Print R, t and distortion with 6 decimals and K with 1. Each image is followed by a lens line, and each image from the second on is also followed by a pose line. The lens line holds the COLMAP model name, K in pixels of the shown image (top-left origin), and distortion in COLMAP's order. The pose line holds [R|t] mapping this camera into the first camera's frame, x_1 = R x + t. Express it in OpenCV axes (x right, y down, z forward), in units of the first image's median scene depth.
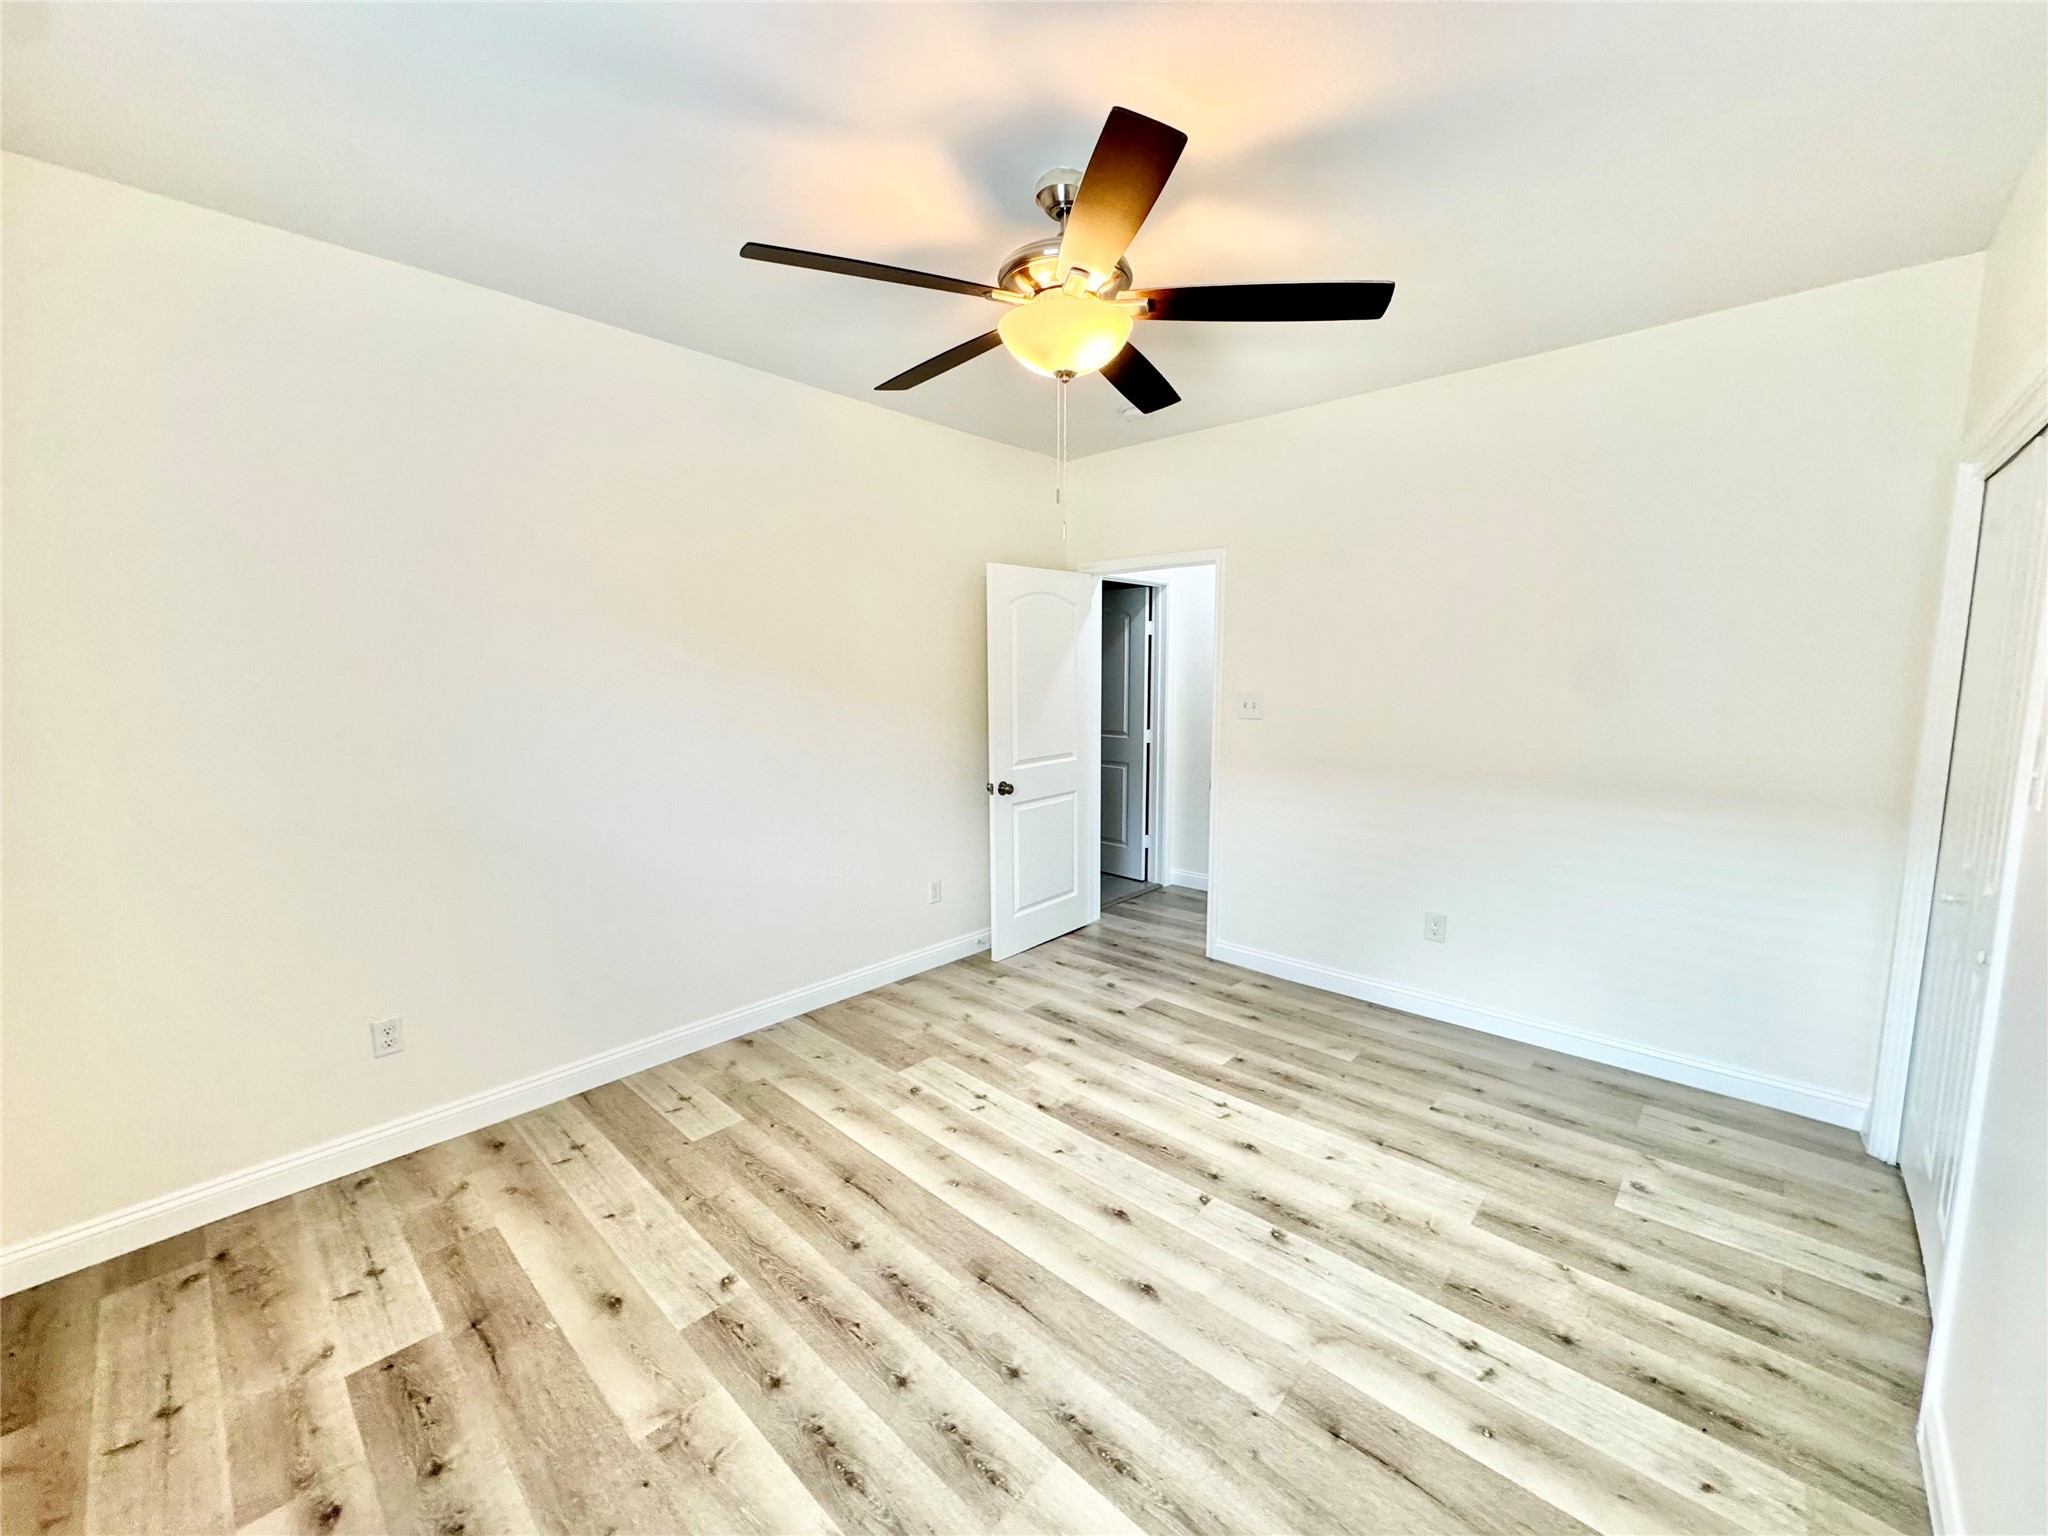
lens RADIAL K [[817.9, 0, 1019.4], [0, 817.9, 769.2], [0, 0, 1]] dist [-0.003524, 0.000331]
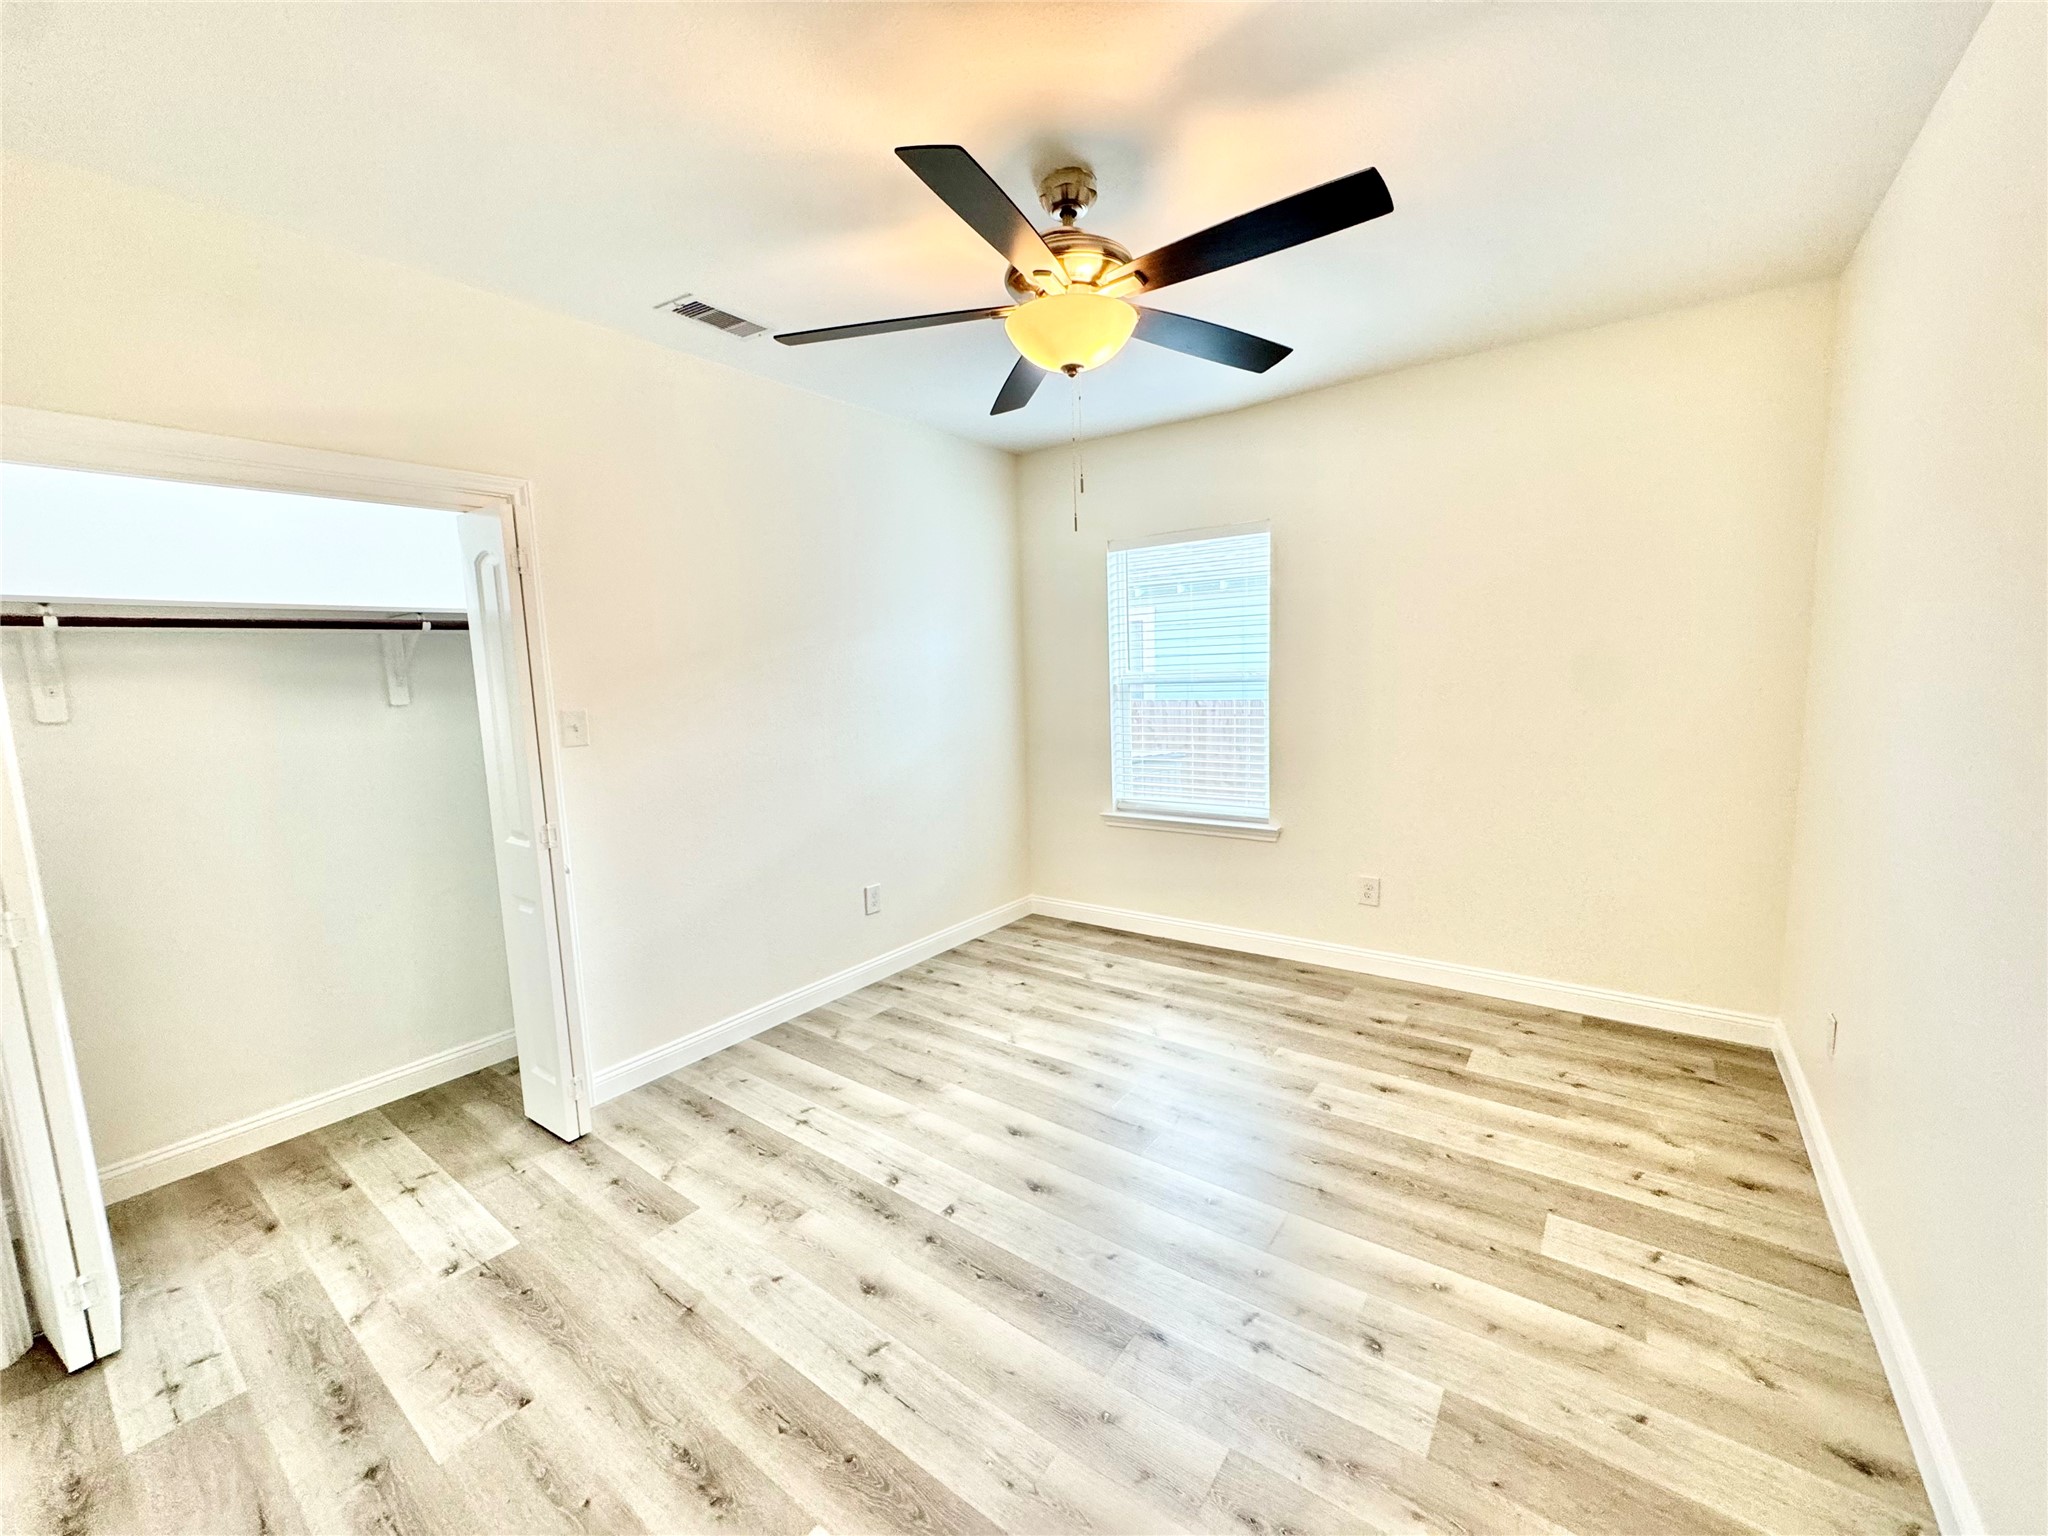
lens RADIAL K [[817.9, 0, 1017.9], [0, 817.9, 769.5], [0, 0, 1]] dist [-0.003524, 0.000331]
pose [[-0.993988, 0.048572, -0.098123, 0.213930], [0.022930, 0.968685, 0.247230, -0.217588], [0.107059, 0.243494, -0.963976, 1.803723]]
